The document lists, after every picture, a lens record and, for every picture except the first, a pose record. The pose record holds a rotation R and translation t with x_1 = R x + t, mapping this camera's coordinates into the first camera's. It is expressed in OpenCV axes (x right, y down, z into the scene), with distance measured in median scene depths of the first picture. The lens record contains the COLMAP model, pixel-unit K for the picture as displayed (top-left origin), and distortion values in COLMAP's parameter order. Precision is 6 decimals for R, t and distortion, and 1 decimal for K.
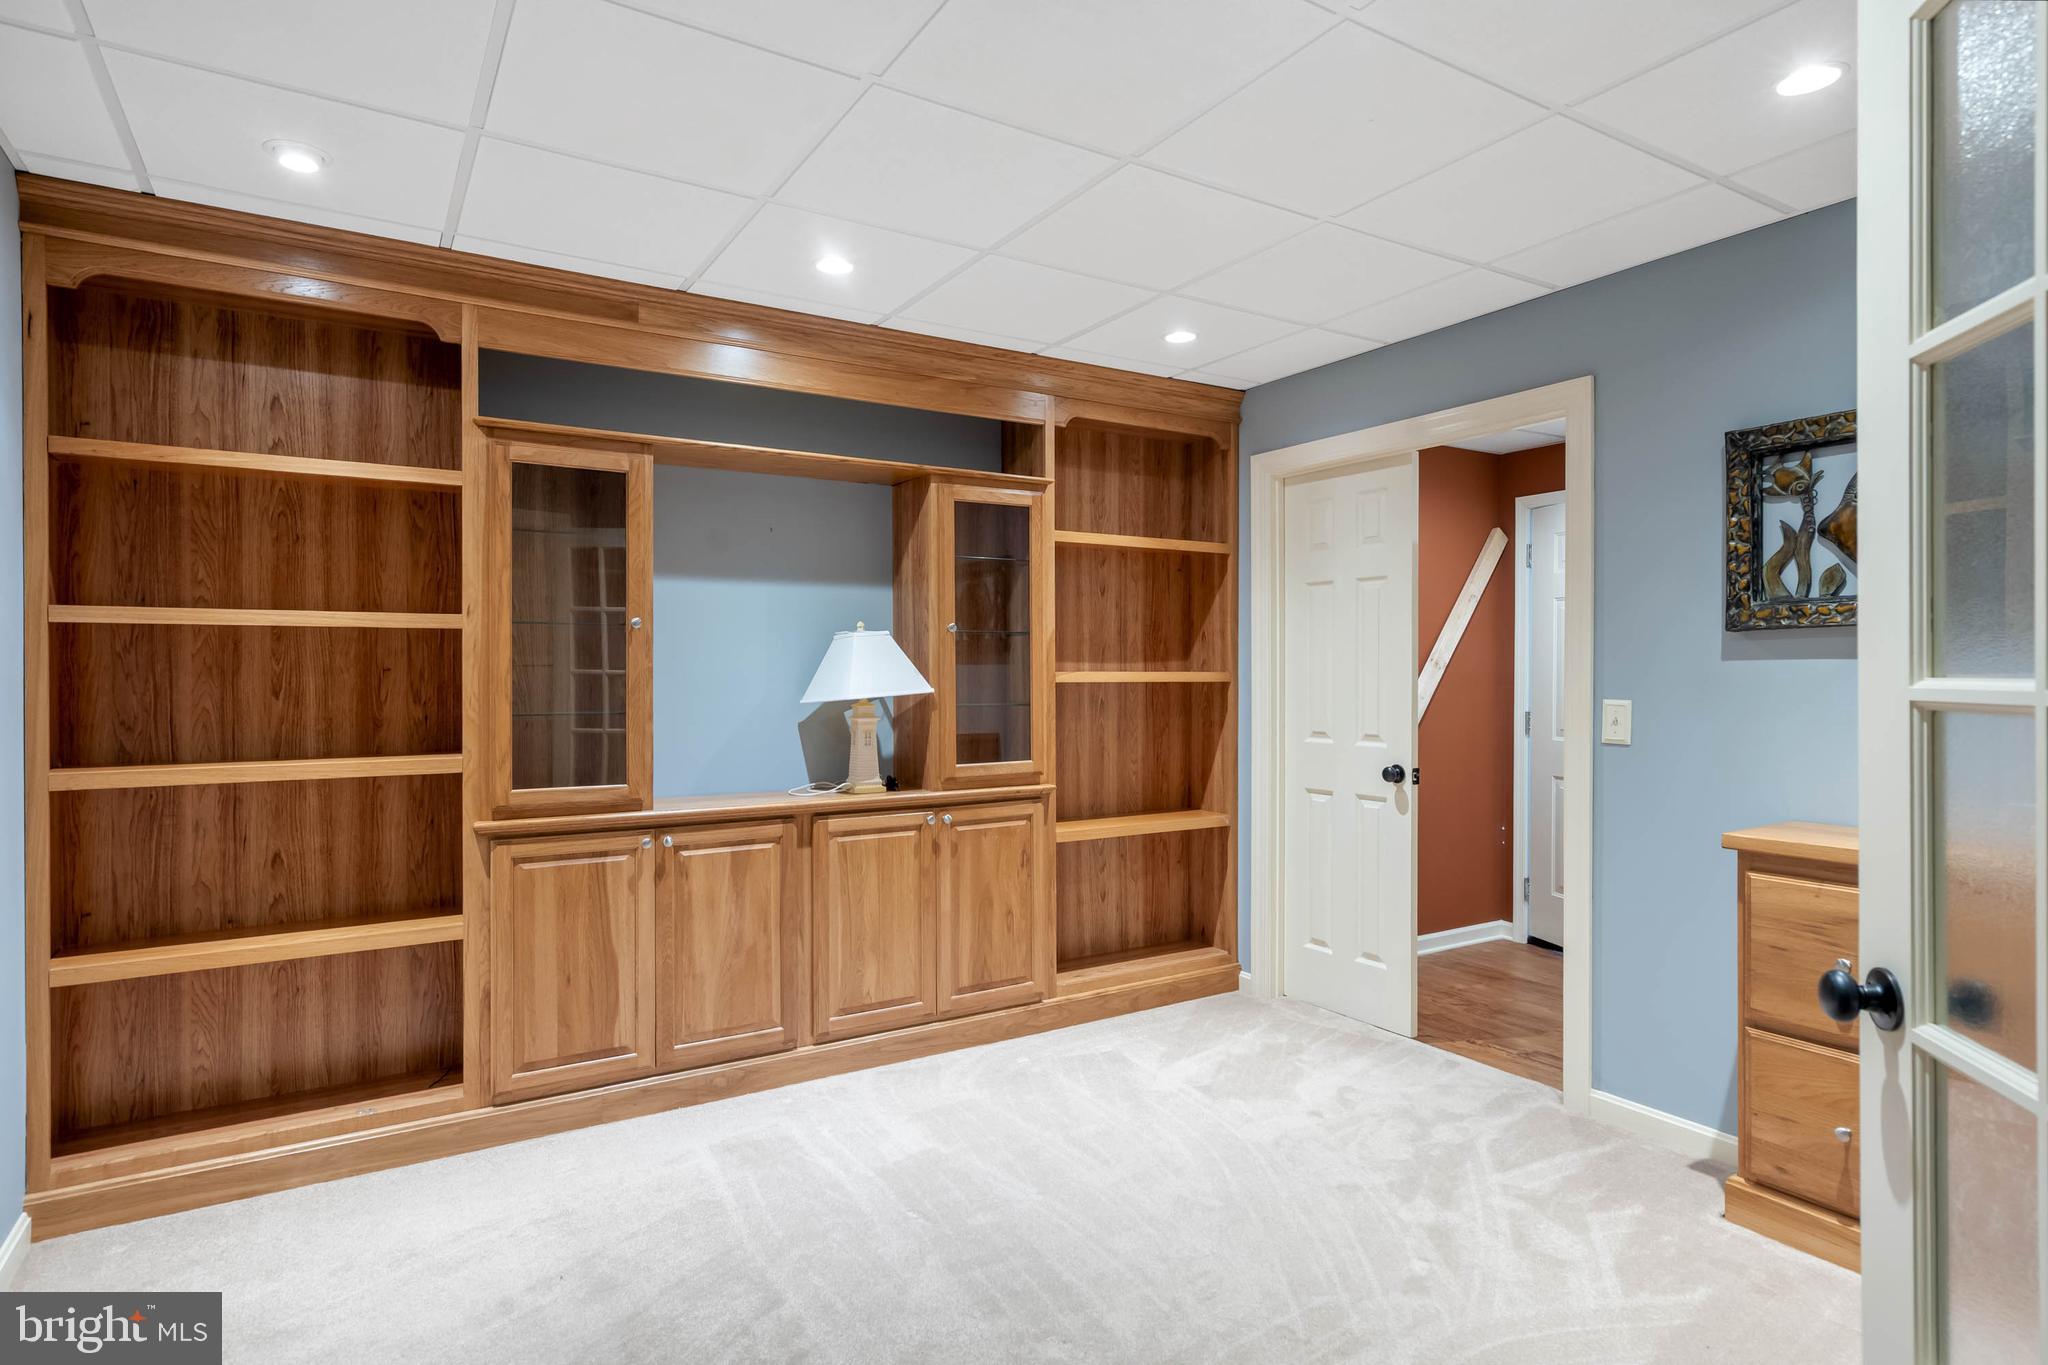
lens RADIAL K [[1099.8, 0, 1024.3], [0, 1099.8, 677.9], [0, 0, 1]] dist [0.002632, -0.001390]
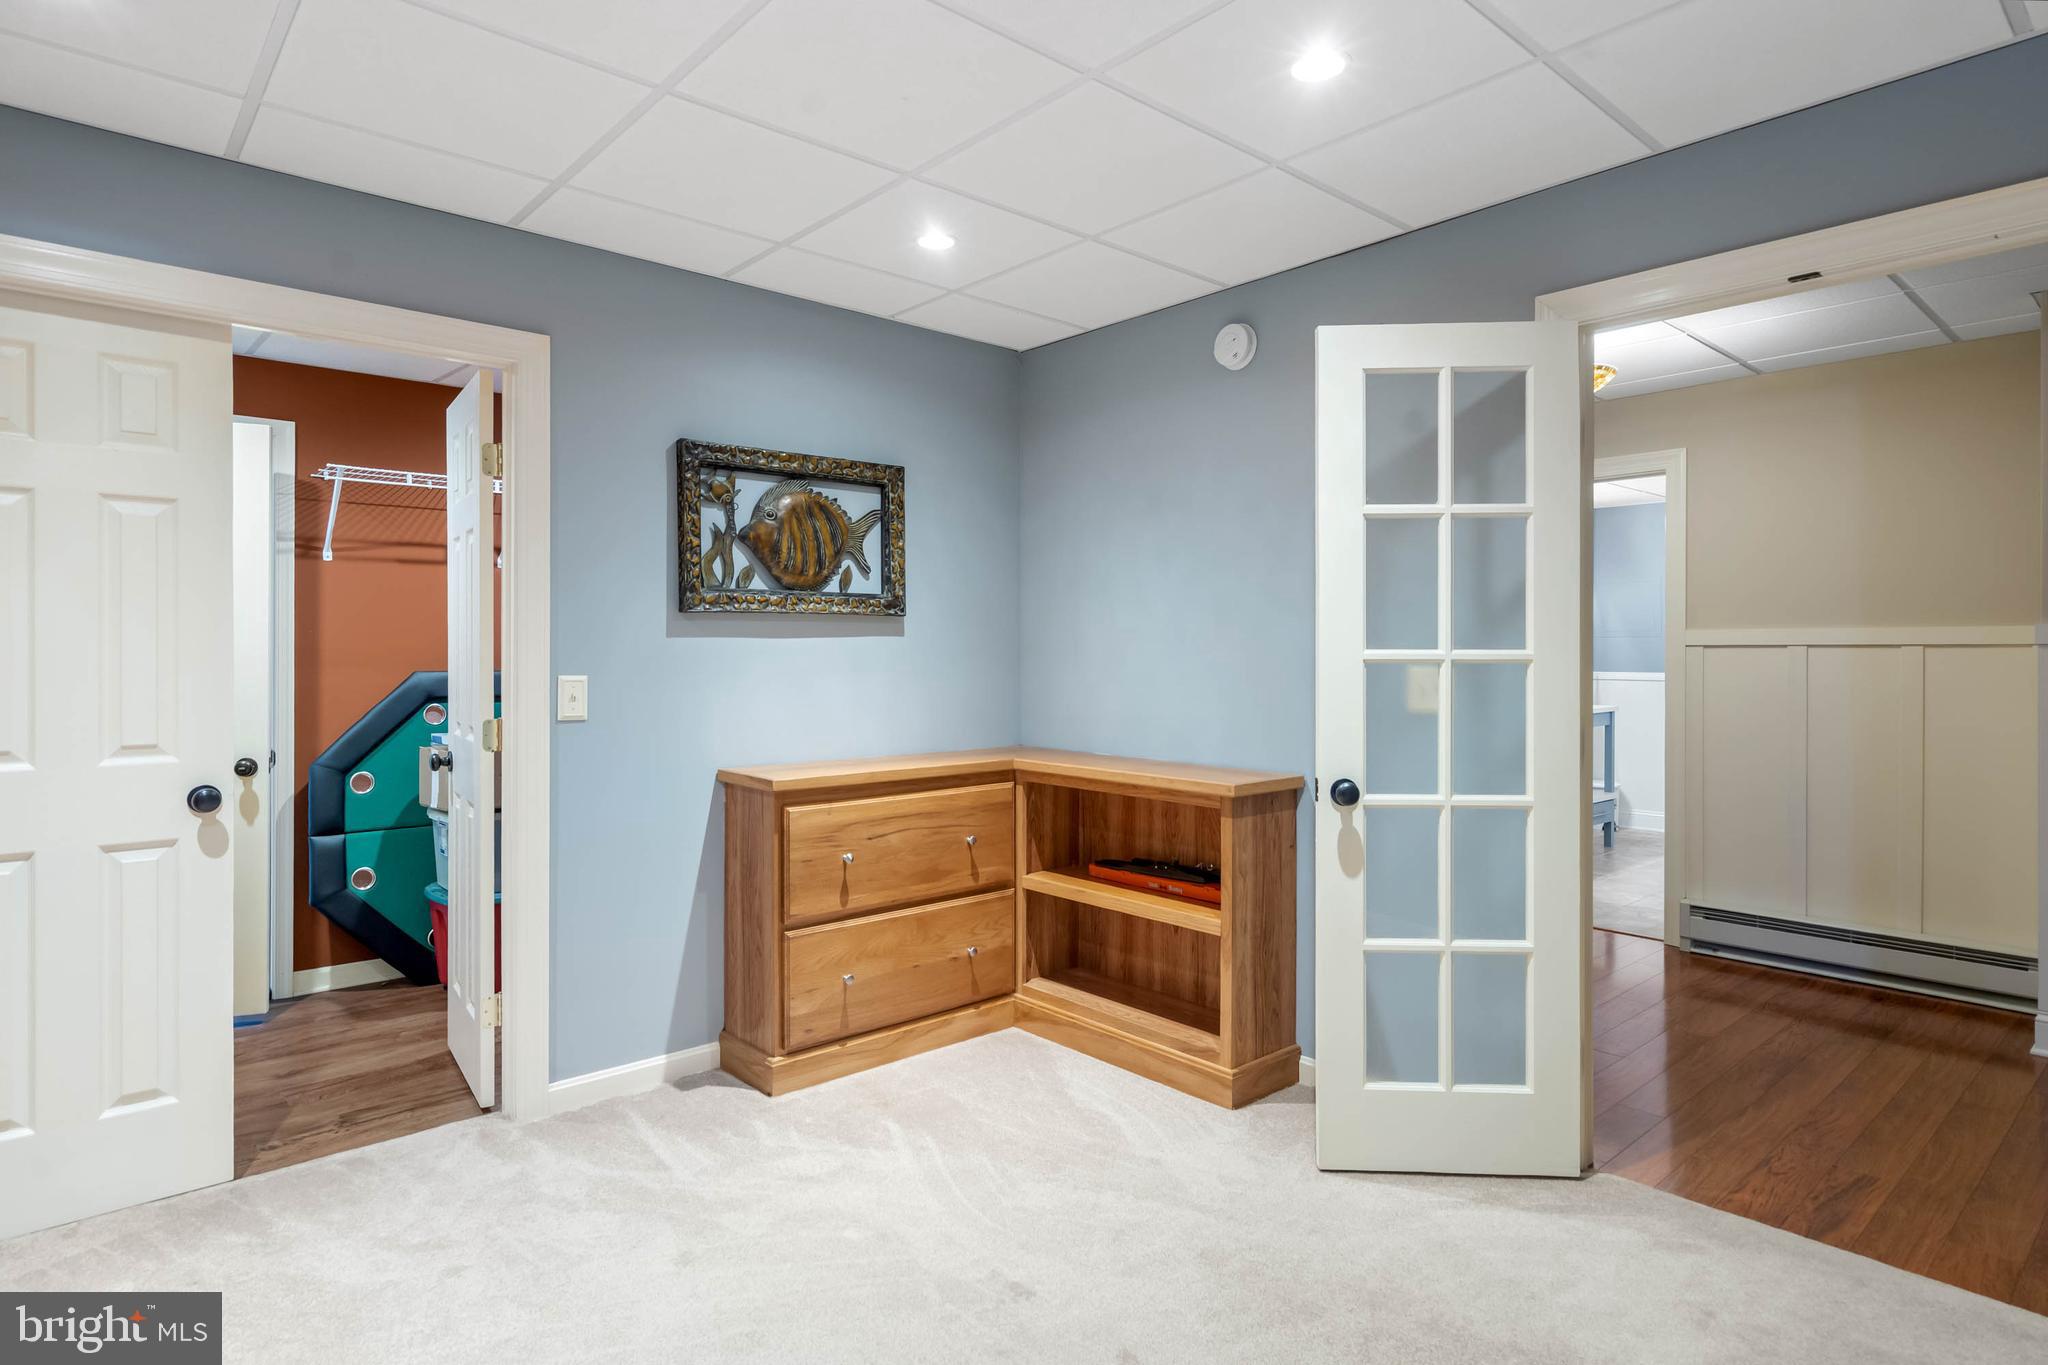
lens RADIAL K [[1099.8, 0, 1019.1], [0, 1099.8, 652.0], [0, 0, 1]] dist [0.002632, -0.001390]
pose [[-0.172902, -0.001114, 0.984938, -0.563538], [0.005060, 0.999985, 0.002019, -0.001260], [-0.984926, 0.005332, -0.172894, 0.870804]]
